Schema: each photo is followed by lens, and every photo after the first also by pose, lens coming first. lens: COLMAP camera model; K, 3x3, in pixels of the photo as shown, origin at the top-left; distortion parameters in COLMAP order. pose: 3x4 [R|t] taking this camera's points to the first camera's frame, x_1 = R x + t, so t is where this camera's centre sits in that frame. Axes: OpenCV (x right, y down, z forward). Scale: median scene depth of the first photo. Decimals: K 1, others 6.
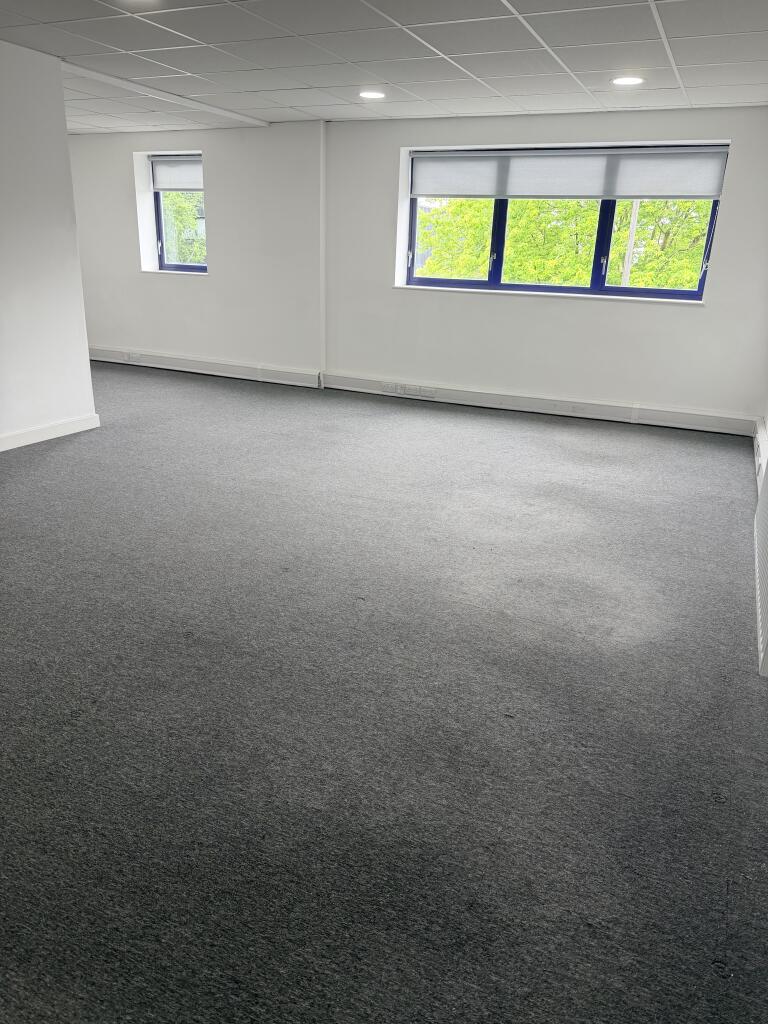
lens RADIAL K [[728.0, 0, 377.3], [0, 728.0, 514.1], [0, 0, 1]] dist [0.043846, -0.060636]
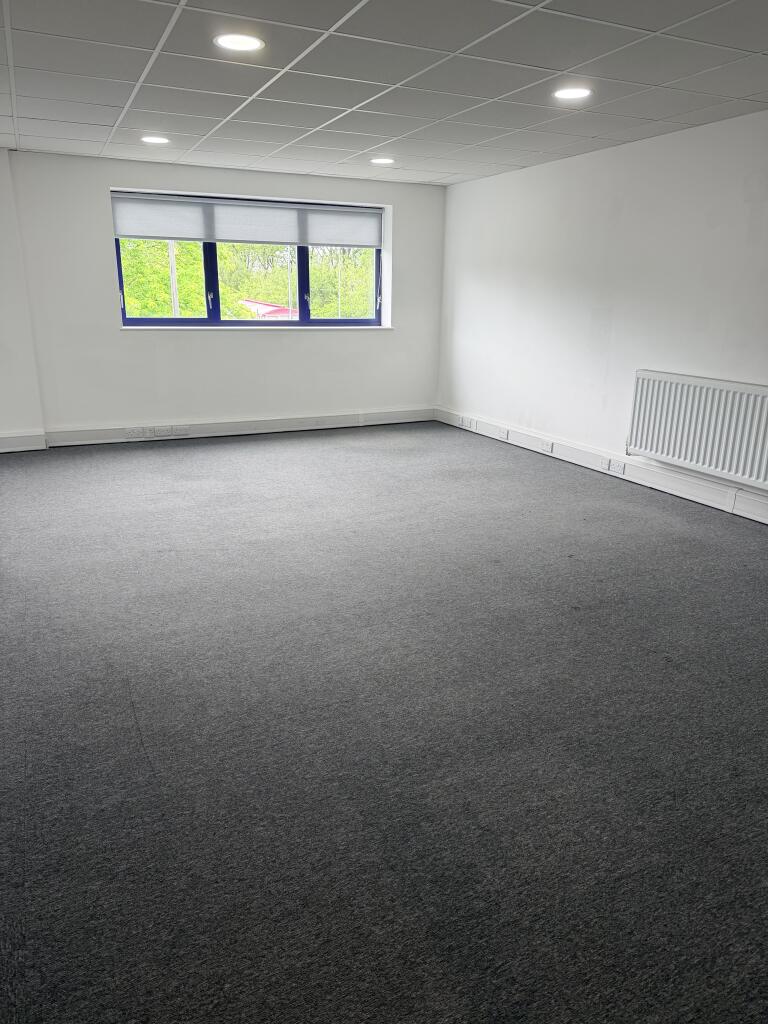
lens RADIAL K [[728.0, 0, 377.2], [0, 728.0, 518.5], [0, 0, 1]] dist [0.043846, -0.060636]
pose [[0.644029, -0.250551, 0.722808, -0.572942], [0.270134, 0.958461, 0.091544, -0.080272], [-0.715720, 0.136298, 0.684959, 0.157750]]
